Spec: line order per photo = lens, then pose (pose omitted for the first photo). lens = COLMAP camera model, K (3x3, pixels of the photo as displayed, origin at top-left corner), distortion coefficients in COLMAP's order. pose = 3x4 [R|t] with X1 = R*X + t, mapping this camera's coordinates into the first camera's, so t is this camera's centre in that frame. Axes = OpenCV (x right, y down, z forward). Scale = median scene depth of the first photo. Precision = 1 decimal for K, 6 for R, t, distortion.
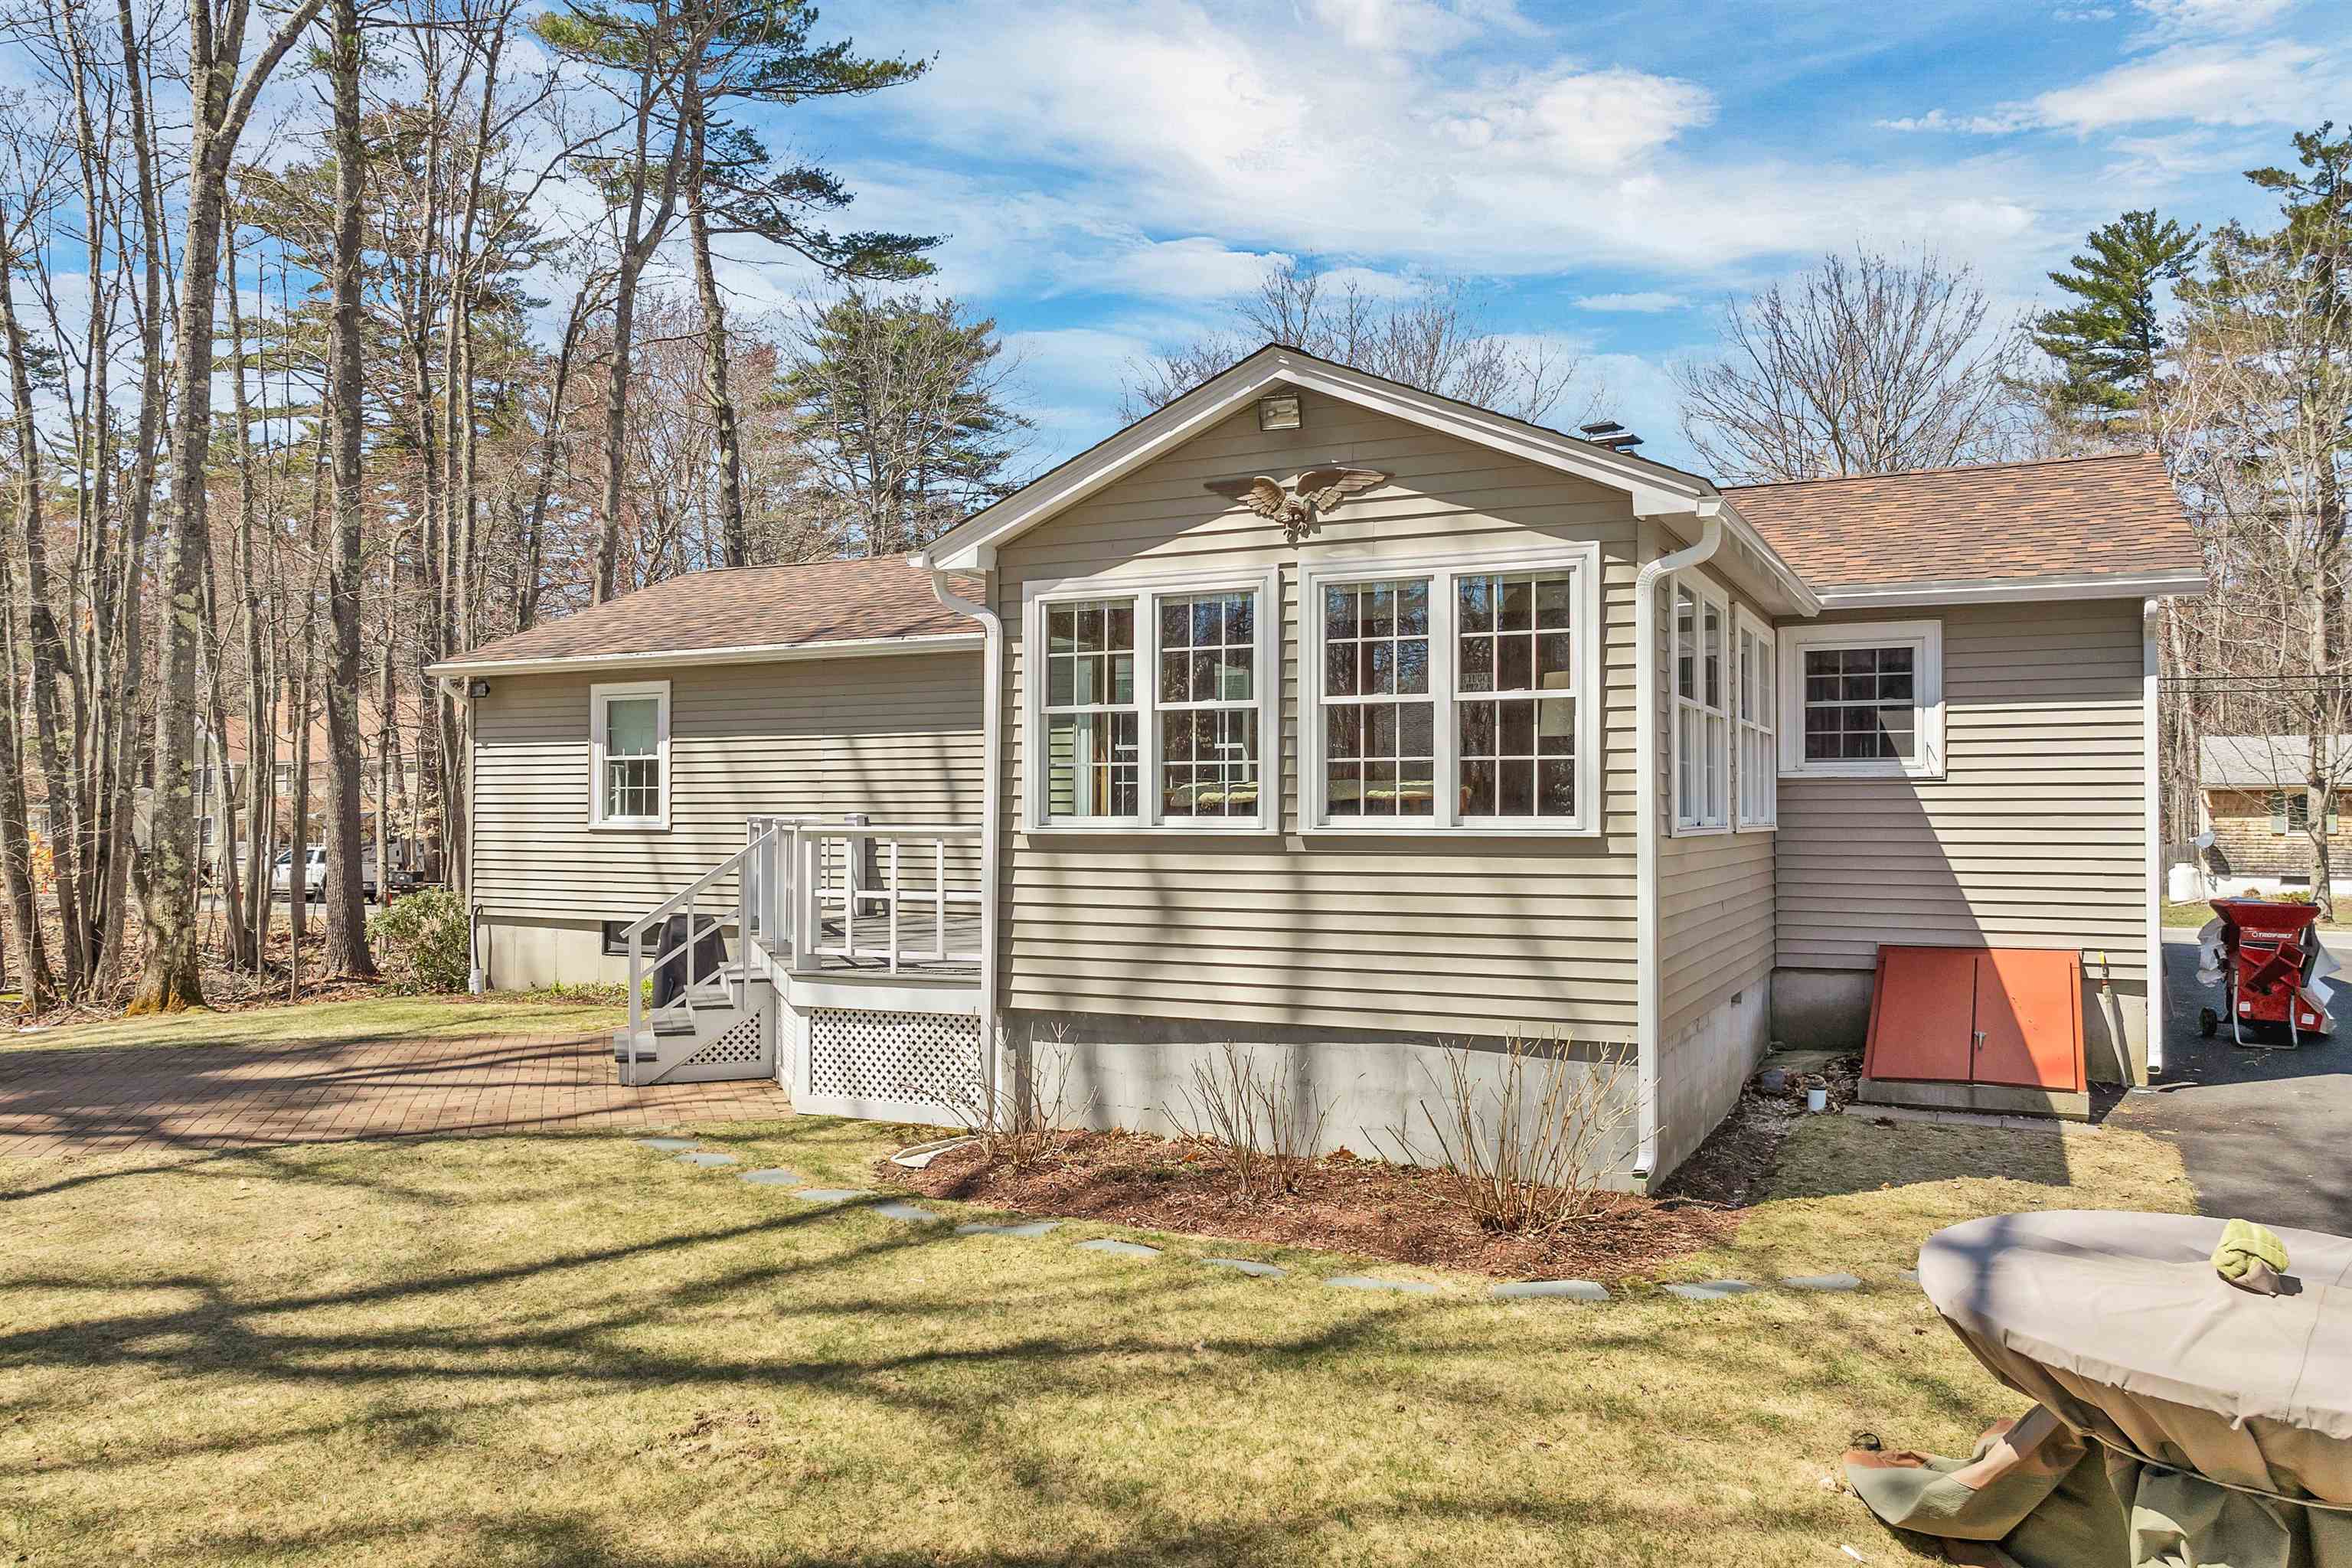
lens RADIAL K [[1687.8, 0, 1194.8], [0, 1687.8, 789.0], [0, 0, 1]] dist [-0.032439, 0.000707]
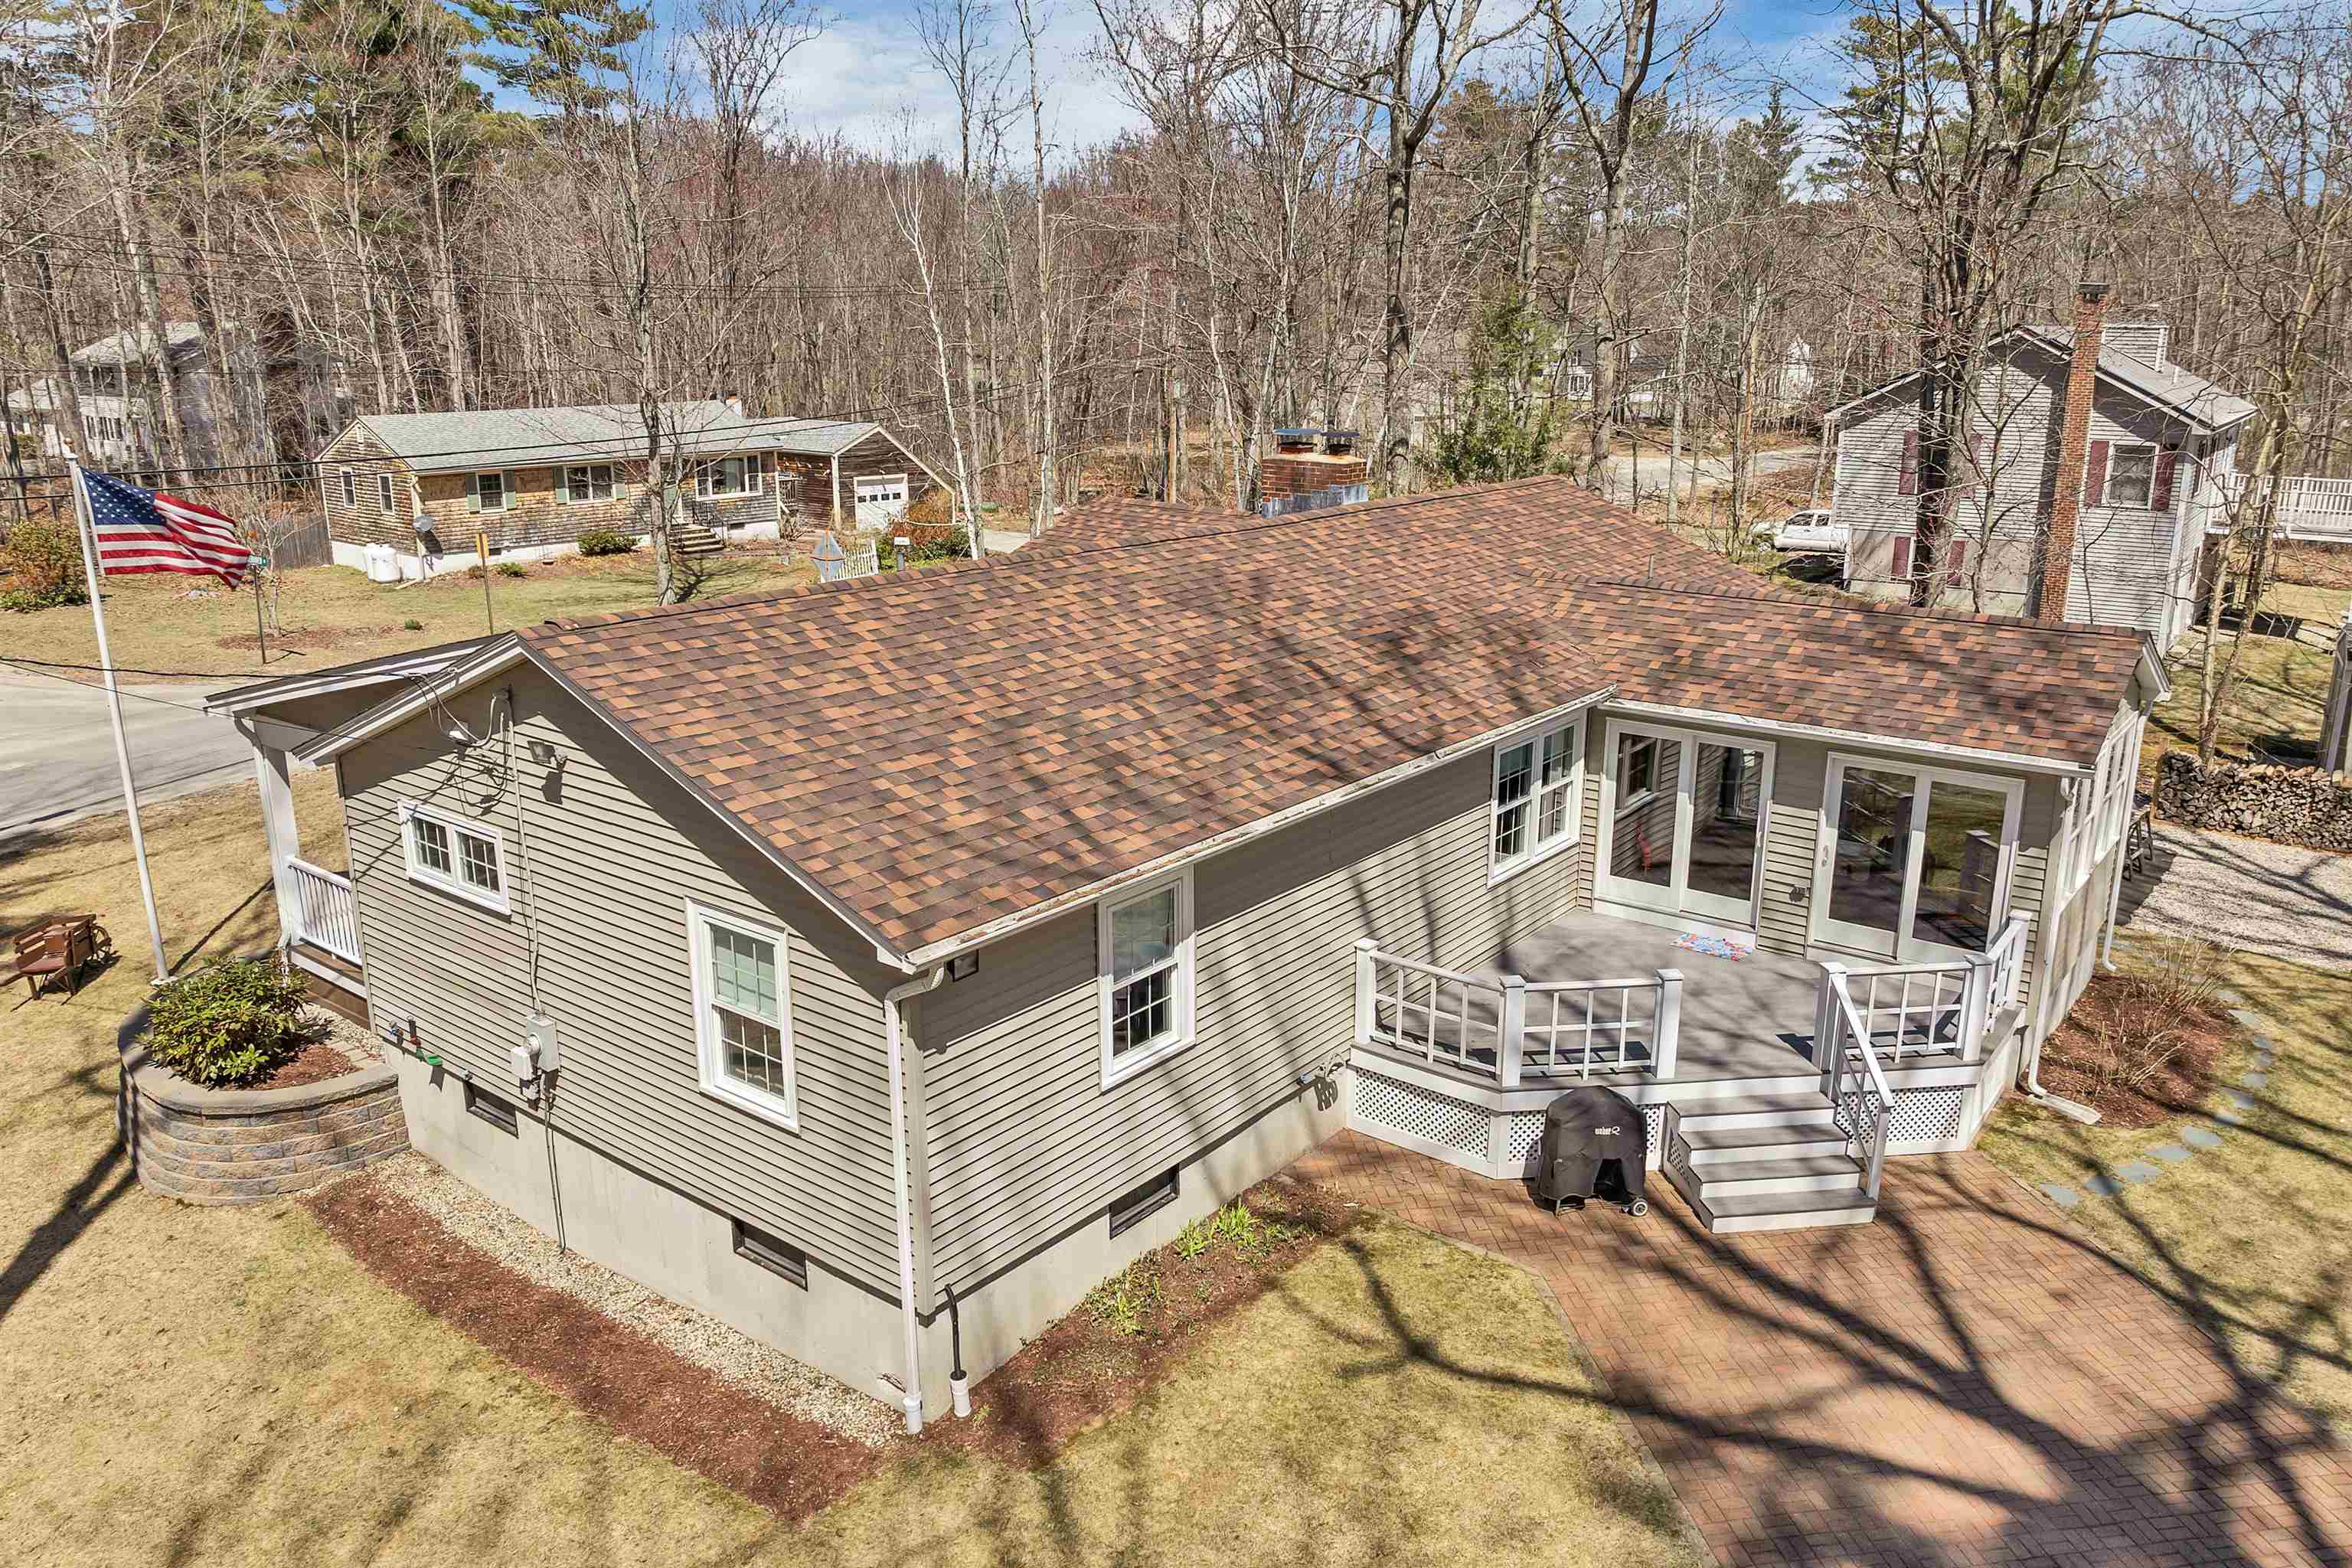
lens RADIAL K [[1687.8, 0, 1194.8], [0, 1687.8, 789.0], [0, 0, 1]] dist [-0.032439, 0.000707]
pose [[0.208503, -0.259898, 0.942857, -1.011720], [-0.015545, 0.963043, 0.268900, -0.296905], [-0.977898, -0.070723, 0.196757, 0.851279]]
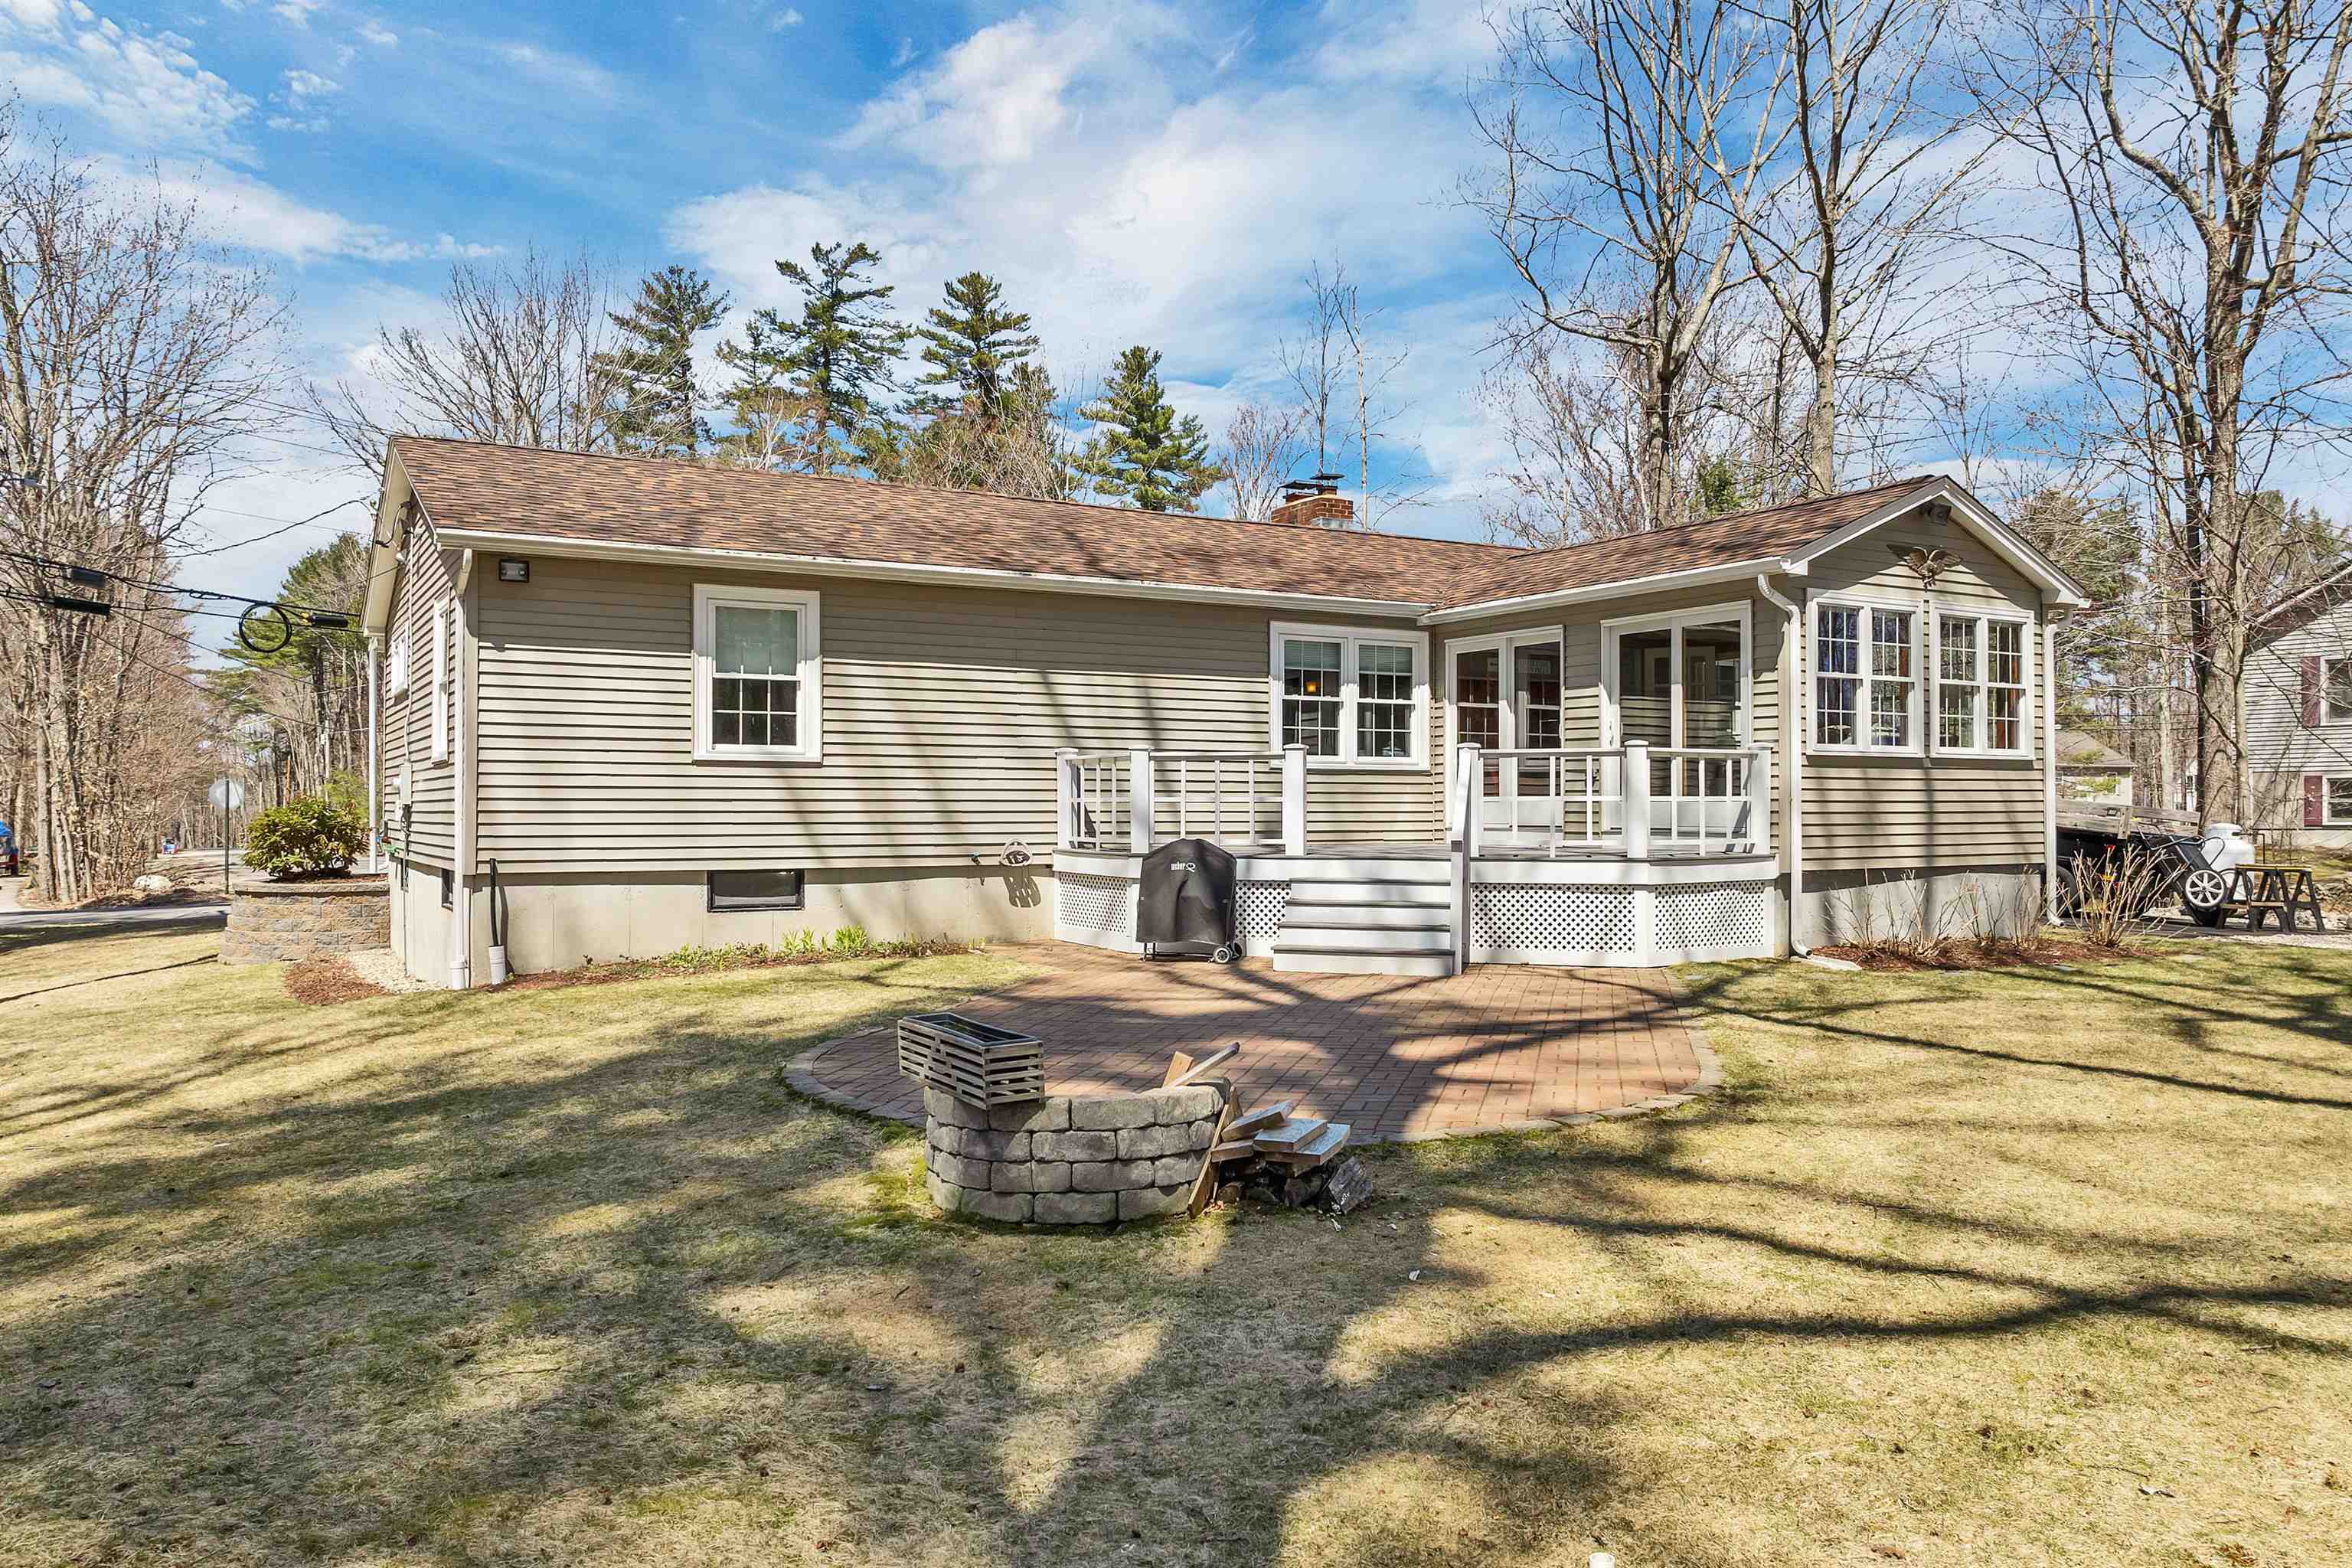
lens RADIAL K [[1687.8, 0, 1194.8], [0, 1687.8, 789.0], [0, 0, 1]] dist [-0.032439, 0.000707]
pose [[0.553988, 0.009236, 0.832474, -0.931359], [-0.012038, 0.999923, -0.003083, 0.038444], [-0.832438, -0.008313, 0.554056, 0.348872]]
